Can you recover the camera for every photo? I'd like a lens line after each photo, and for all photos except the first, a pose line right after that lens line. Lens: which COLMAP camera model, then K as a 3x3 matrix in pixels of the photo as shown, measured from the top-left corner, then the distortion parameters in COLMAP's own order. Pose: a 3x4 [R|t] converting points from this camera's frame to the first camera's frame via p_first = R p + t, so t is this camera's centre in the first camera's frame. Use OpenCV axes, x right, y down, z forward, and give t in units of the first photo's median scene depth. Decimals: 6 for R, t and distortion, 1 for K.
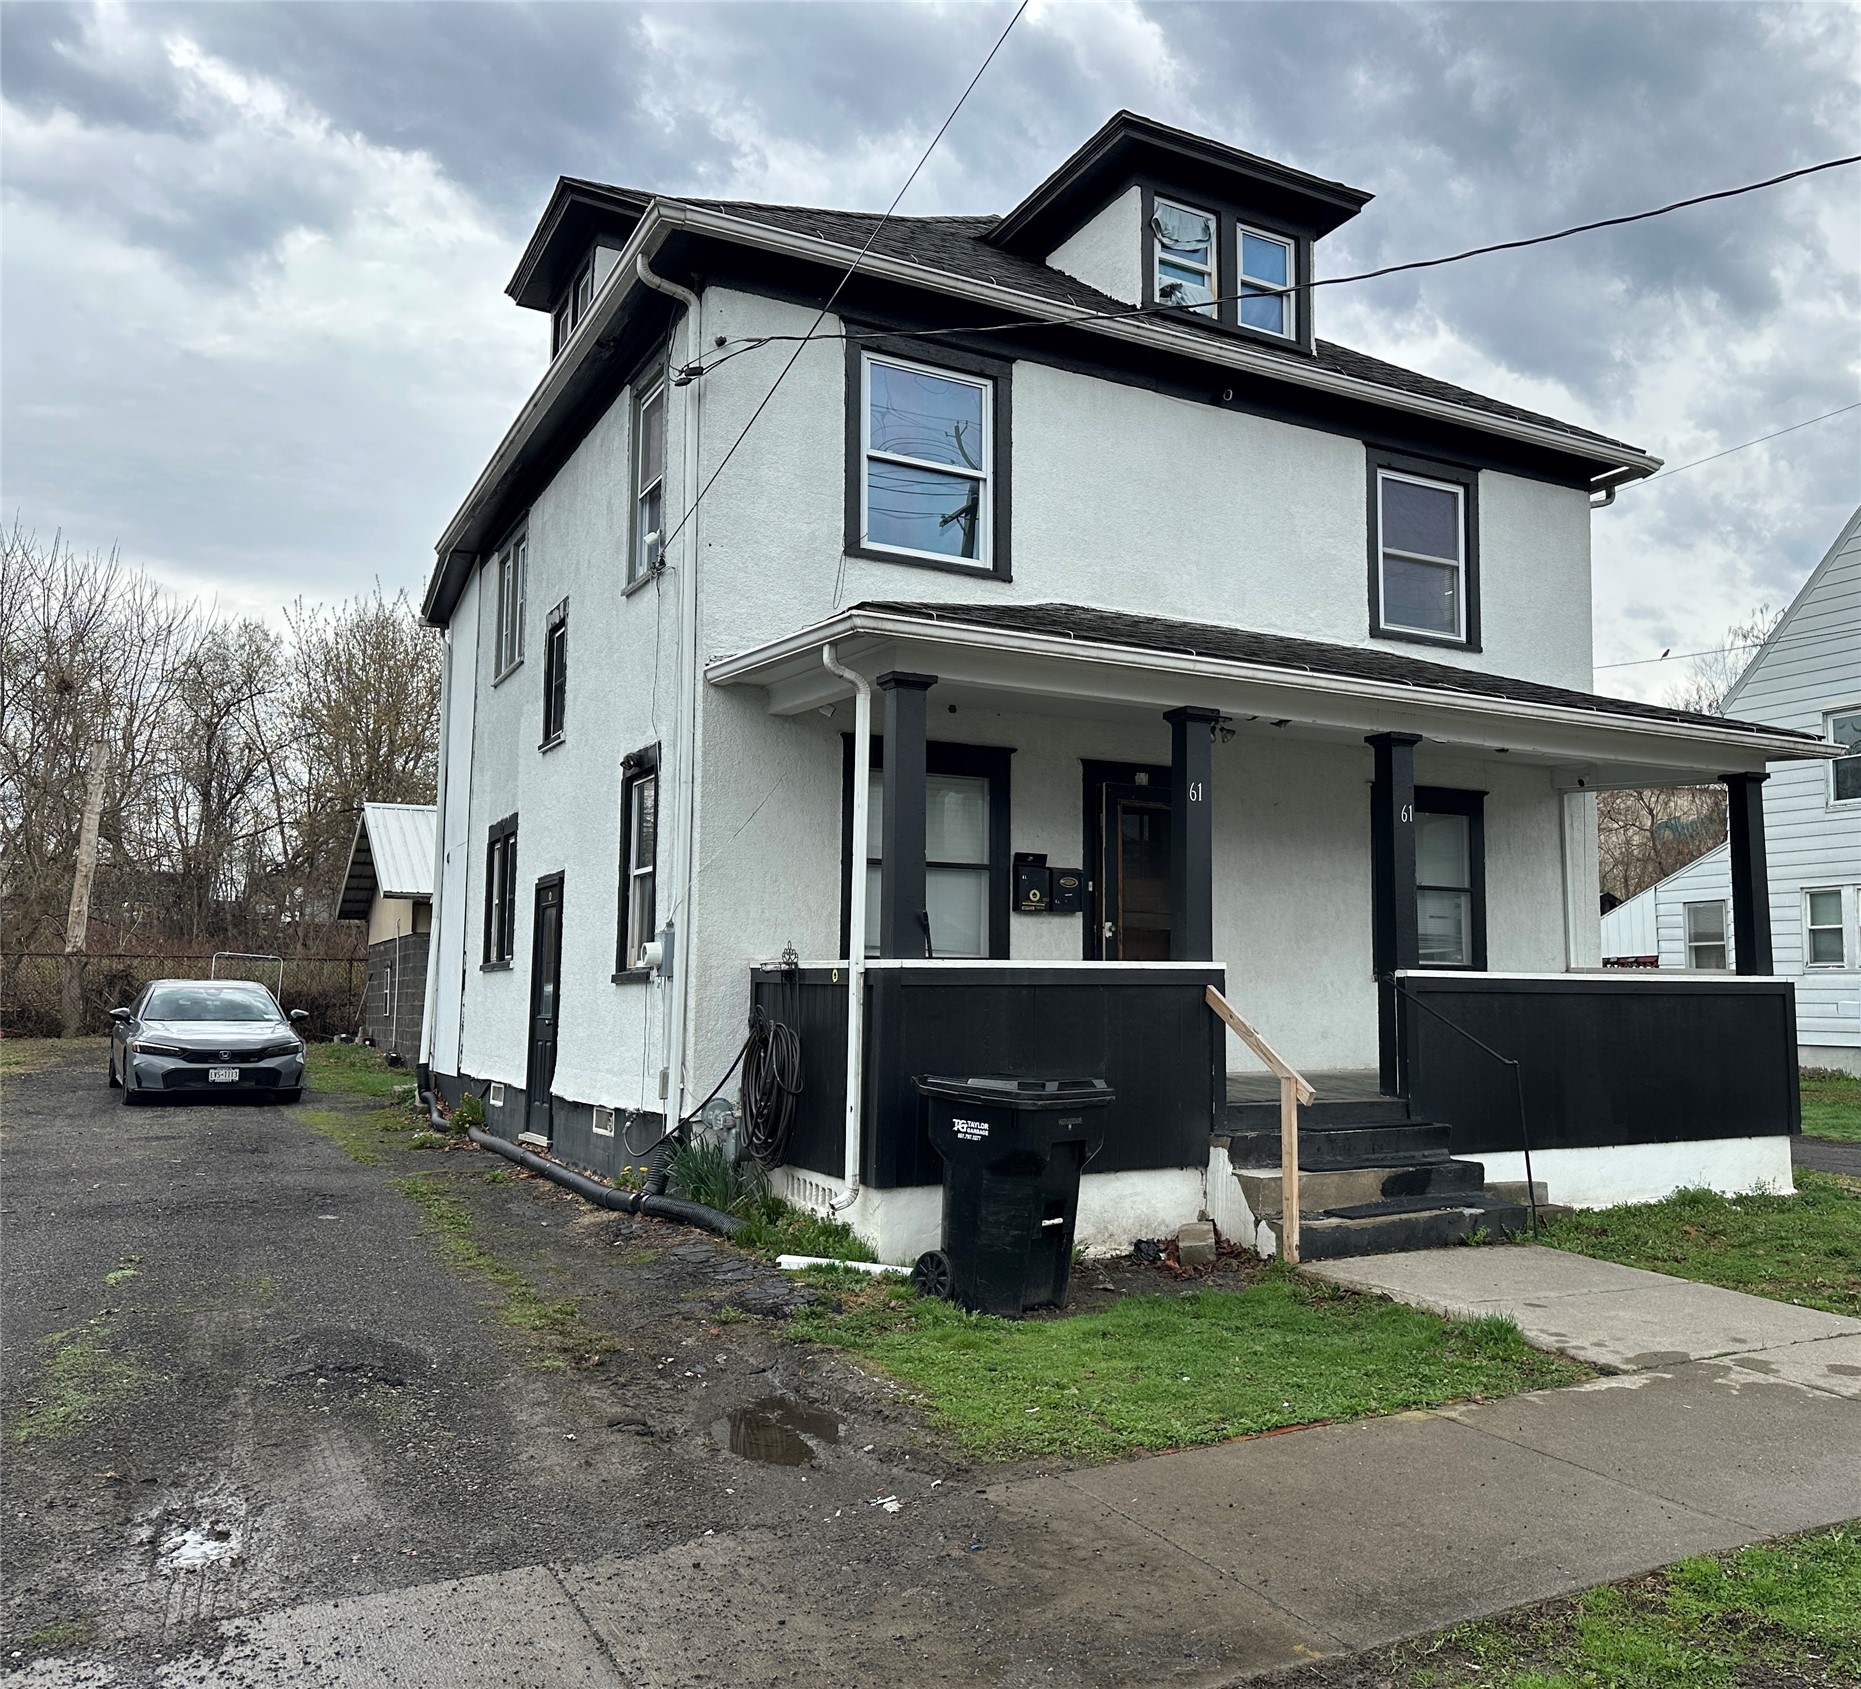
lens RADIAL K [[1575.3, 0, 1105.4], [0, 1575.3, 839.3], [0, 0, 1]] dist [0.222597, -0.340193]
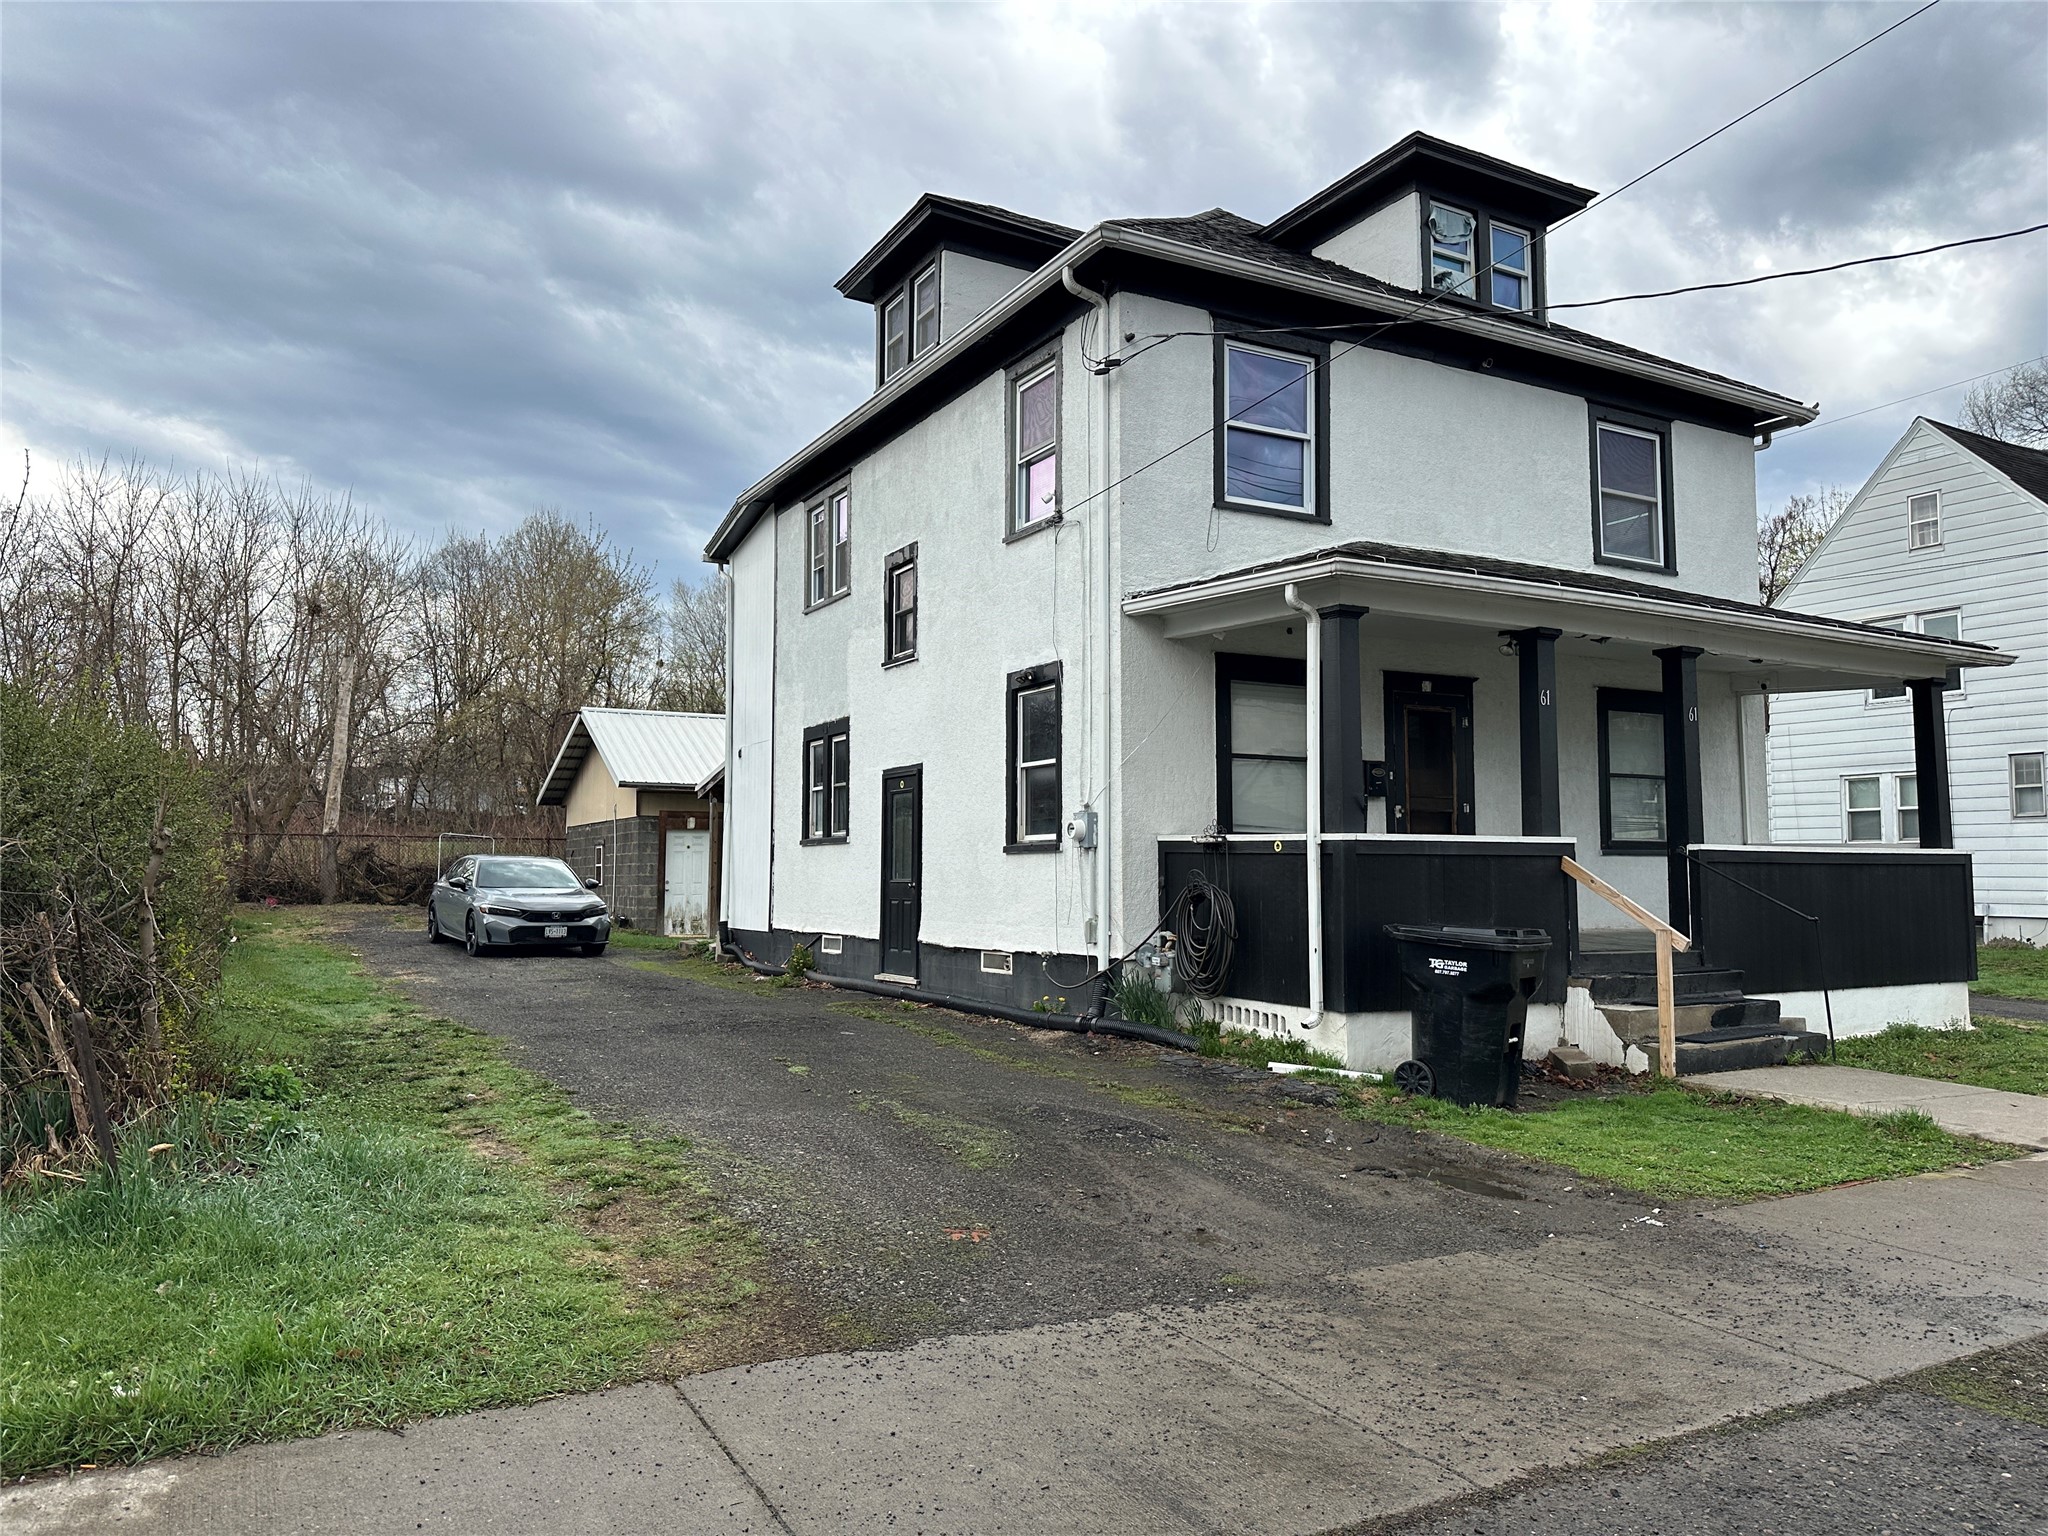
lens RADIAL K [[1413.3, 0, 1024.0], [0, 1413.3, 768.0], [0, 0, 1]] dist [0.151827, -0.163928]
pose [[0.999578, -0.003081, -0.028875, -0.250594], [0.003758, 0.999719, 0.023422, -0.002871], [0.028794, -0.023521, 0.999309, -0.097173]]
